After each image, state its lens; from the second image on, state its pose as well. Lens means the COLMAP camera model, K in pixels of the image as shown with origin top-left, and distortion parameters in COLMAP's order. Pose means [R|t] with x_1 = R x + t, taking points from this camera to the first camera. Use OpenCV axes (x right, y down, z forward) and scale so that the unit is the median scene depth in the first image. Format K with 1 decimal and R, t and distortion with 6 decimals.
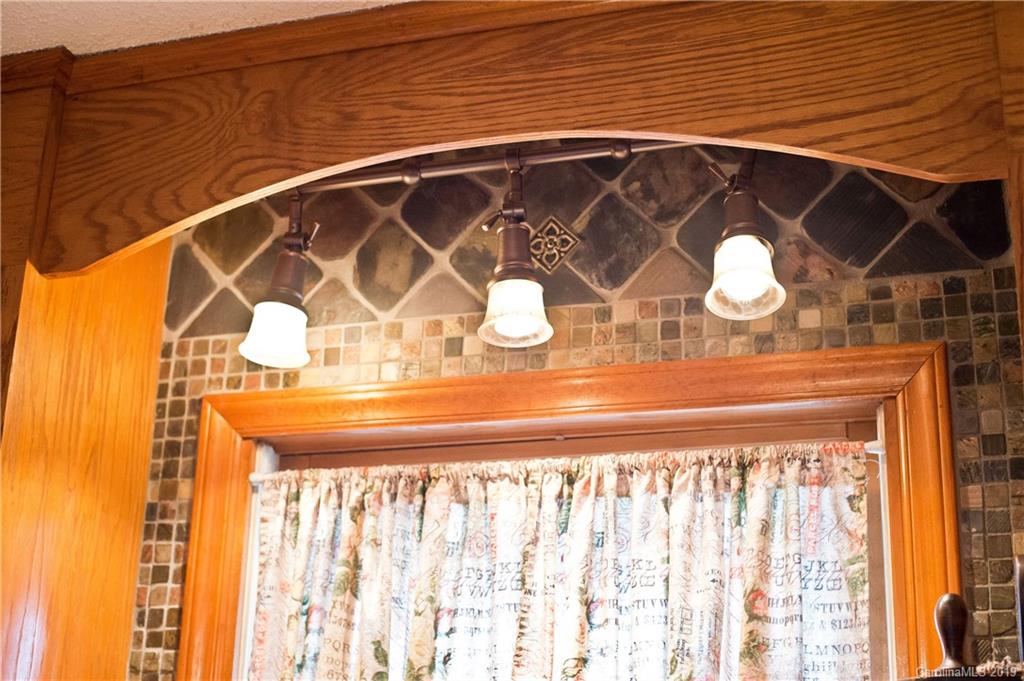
lens RADIAL K [[1484.4, 0, 512.5], [0, 1484.4, 341.5], [0, 0, 1]] dist [-0.129708, 0.000000]
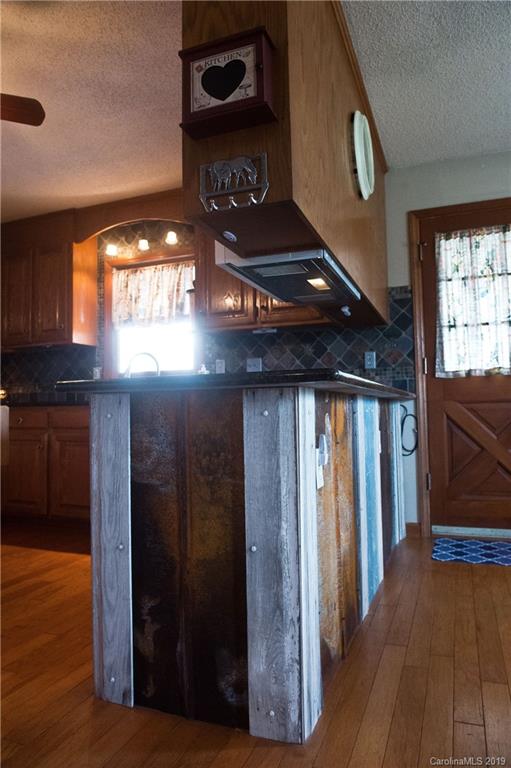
lens RADIAL K [[526.3, 0, 250.0], [0, 526.3, 378.7], [0, 0, 1]] dist [-0.054769, -0.006768]
pose [[0.997782, -0.047367, -0.046762, 0.548848], [0.057733, 0.965512, 0.253877, -0.005952], [0.033124, -0.256013, 0.966106, -1.422855]]
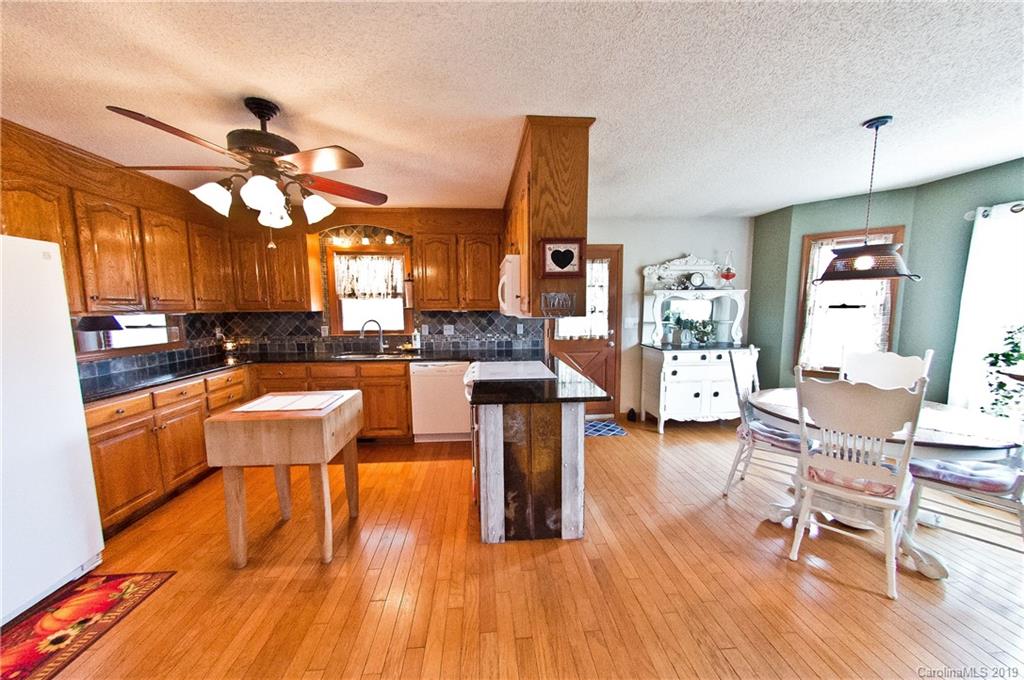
lens RADIAL K [[368.0, 0, 514.7], [0, 368.0, 344.4], [0, 0, 1]] dist [-0.011157, 0.000793]
pose [[0.918548, -0.077990, 0.387540, -0.078194], [-0.089068, 0.914307, 0.395107, -0.417718], [-0.385145, -0.397442, 0.832889, -1.567340]]
